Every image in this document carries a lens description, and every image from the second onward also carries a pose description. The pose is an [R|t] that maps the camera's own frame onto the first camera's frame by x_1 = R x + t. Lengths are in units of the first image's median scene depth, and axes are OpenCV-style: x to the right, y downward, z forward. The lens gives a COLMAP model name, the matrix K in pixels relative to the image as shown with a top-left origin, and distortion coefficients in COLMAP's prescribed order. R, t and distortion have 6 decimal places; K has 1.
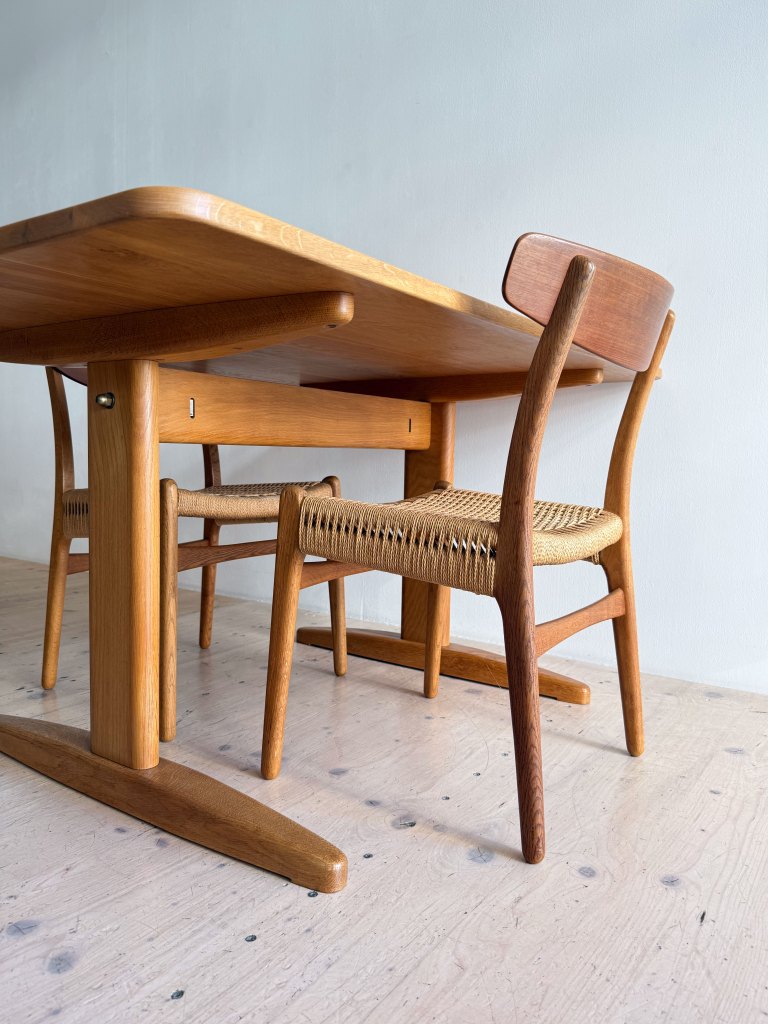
lens RADIAL K [[761.2, 0, 379.6], [0, 761.2, 509.7], [0, 0, 1]] dist [-0.003086, -0.009092]
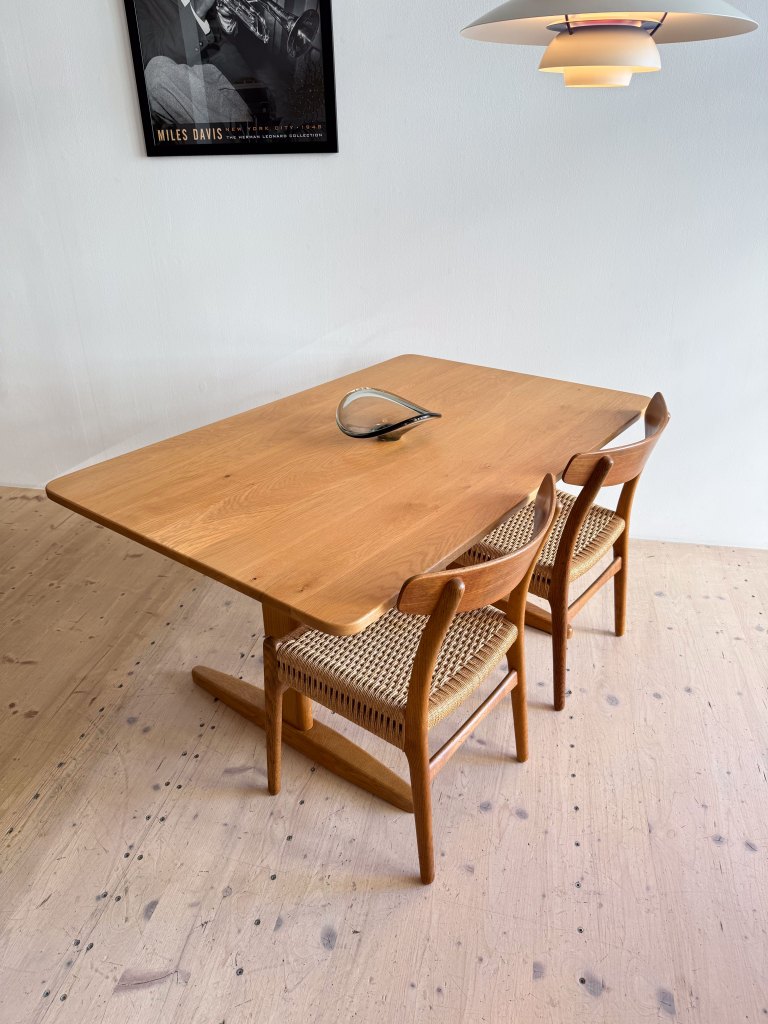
lens RADIAL K [[761.2, 0, 383.4], [0, 761.2, 514.6], [0, 0, 1]] dist [-0.003086, -0.009092]
pose [[0.909267, -0.215190, 0.356269, -1.115723], [0.056126, 0.911551, 0.407340, -0.947535], [-0.412413, -0.350384, 0.840920, -0.368274]]
